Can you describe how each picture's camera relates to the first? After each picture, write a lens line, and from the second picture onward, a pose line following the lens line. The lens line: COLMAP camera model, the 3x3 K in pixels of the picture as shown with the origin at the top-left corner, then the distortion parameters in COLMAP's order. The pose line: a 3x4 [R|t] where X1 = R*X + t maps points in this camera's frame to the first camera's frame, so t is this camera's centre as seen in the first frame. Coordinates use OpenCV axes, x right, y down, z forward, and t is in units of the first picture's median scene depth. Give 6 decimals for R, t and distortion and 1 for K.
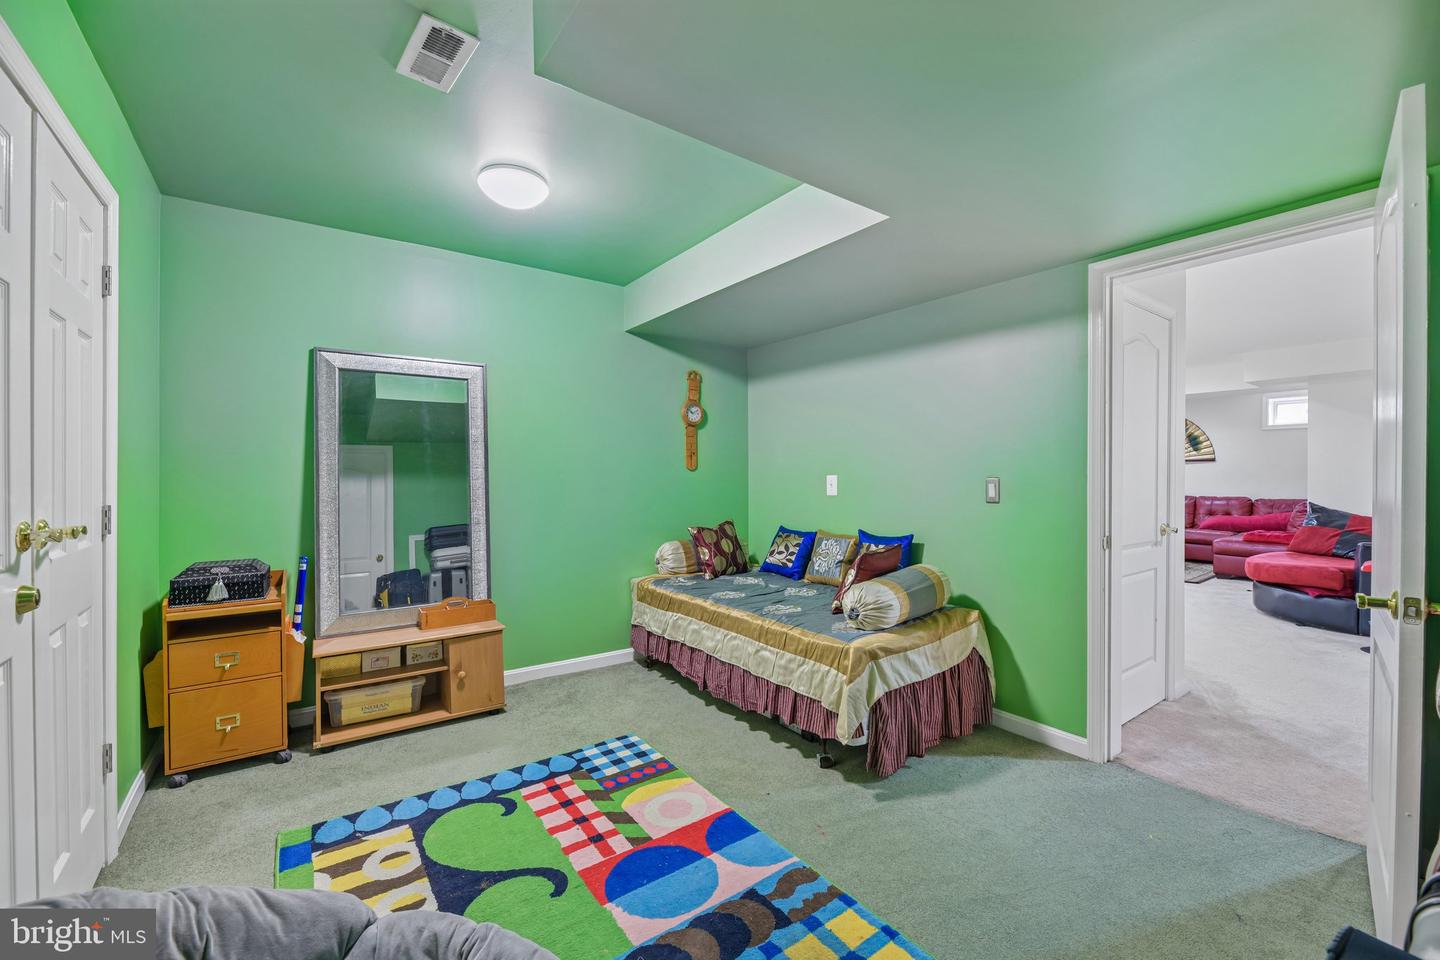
lens RADIAL K [[589.0, 0, 725.3], [0, 589.0, 473.6], [0, 0, 1]] dist [-0.001163, -0.003421]
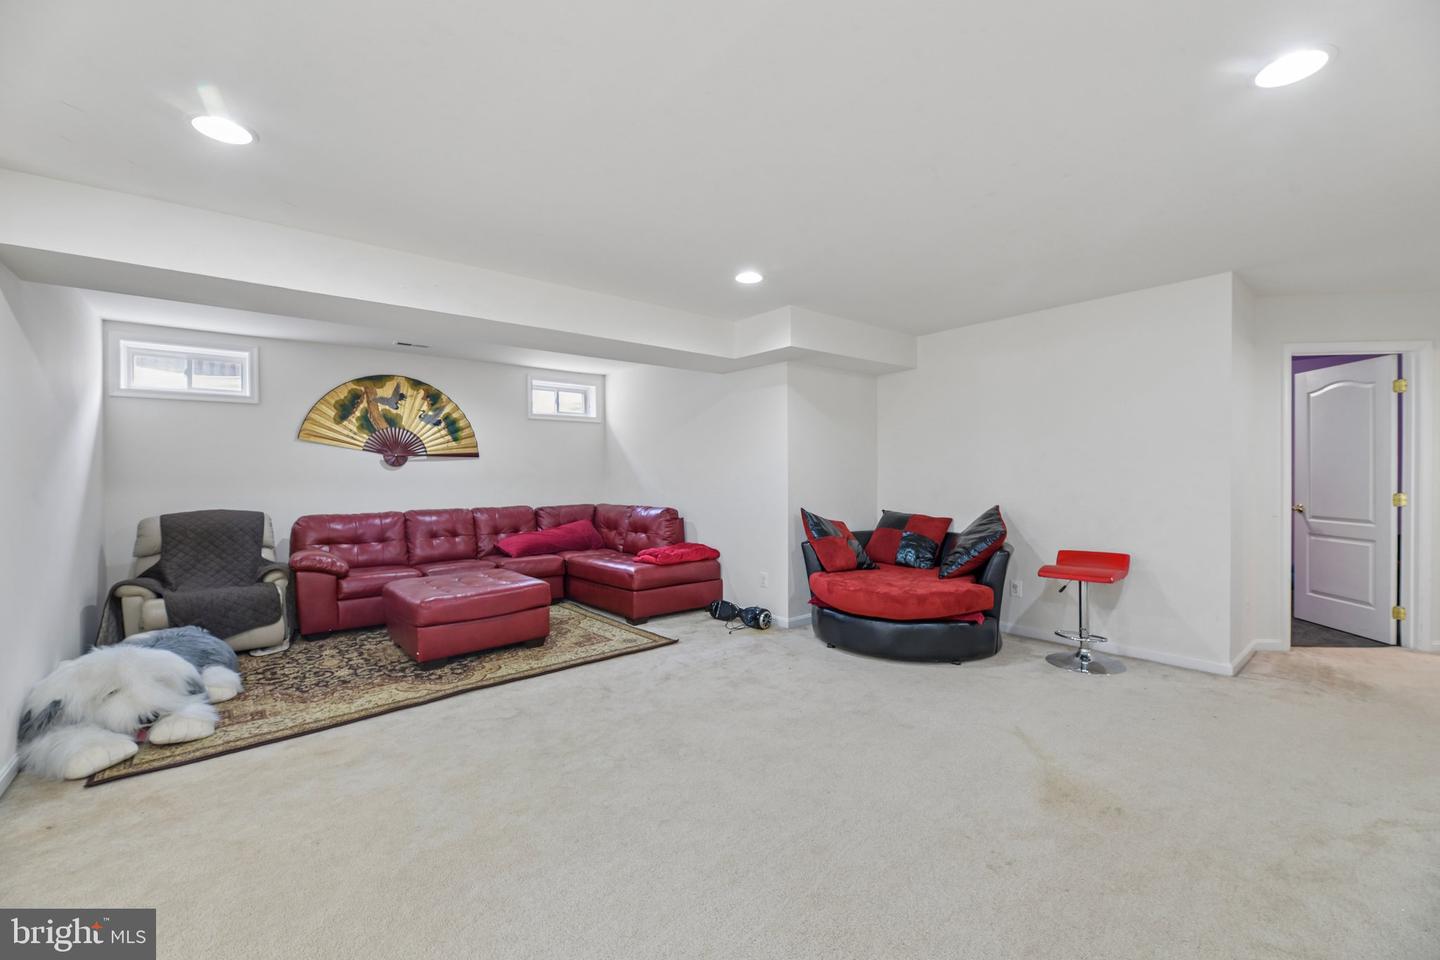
lens RADIAL K [[589.0, 0, 712.9], [0, 589.0, 474.7], [0, 0, 1]] dist [-0.001163, -0.003421]
pose [[-0.057217, 0.000521, 0.998362, 0.120690], [0.005512, 0.999985, -0.000206, 0.001678], [-0.998347, 0.005491, -0.057219, 0.800759]]
